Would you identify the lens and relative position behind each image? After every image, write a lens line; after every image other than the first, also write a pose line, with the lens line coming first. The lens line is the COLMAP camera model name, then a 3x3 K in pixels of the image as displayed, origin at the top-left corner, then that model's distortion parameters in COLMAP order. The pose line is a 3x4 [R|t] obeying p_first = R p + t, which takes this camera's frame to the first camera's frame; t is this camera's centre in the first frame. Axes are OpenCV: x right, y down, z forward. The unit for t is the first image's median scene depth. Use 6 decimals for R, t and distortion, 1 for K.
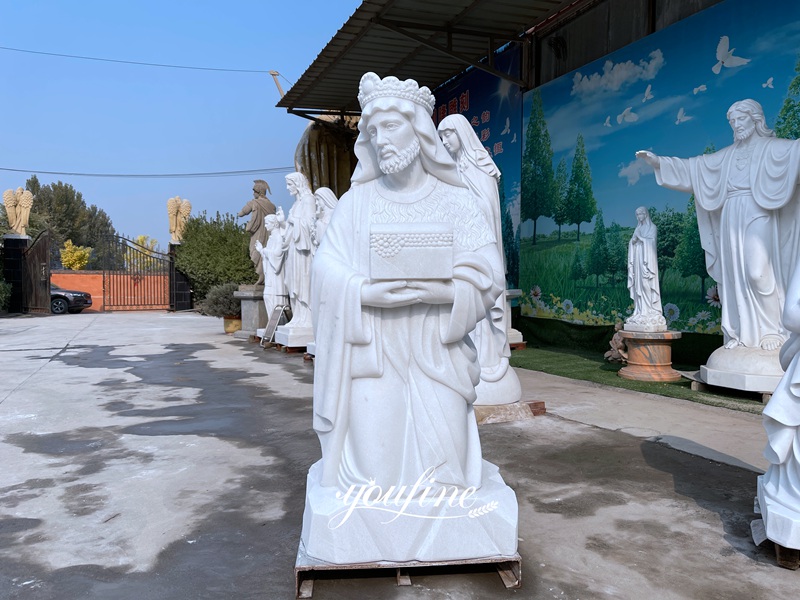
lens RADIAL K [[610.1, 0, 399.5], [0, 610.1, 304.4], [0, 0, 1]] dist [0.066939, -0.077770]
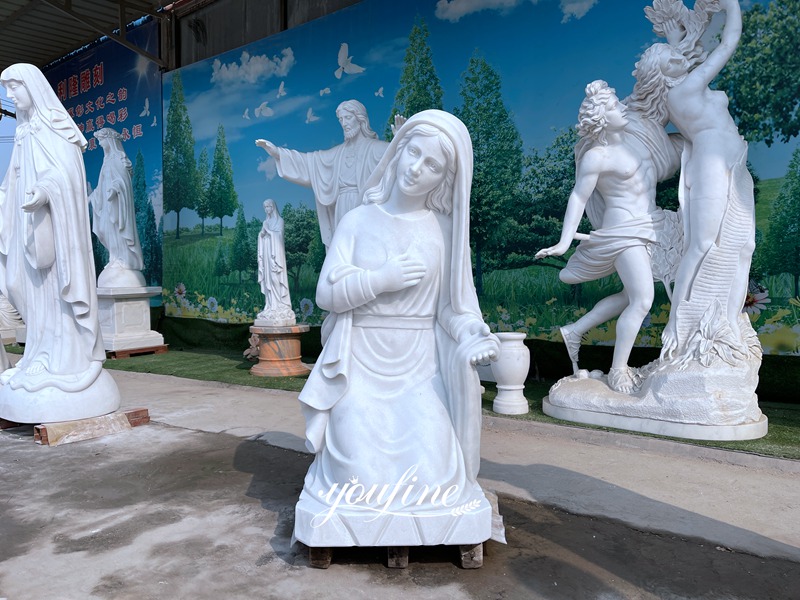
lens RADIAL K [[606.0, 0, 400.0], [0, 606.0, 300.0], [0, 0, 1]] dist [0.062082, -0.059380]
pose [[0.879937, -0.011443, 0.474953, 0.111078], [0.018479, 0.999778, -0.010149, 0.015155], [-0.474731, 0.017707, 0.879953, 0.048671]]
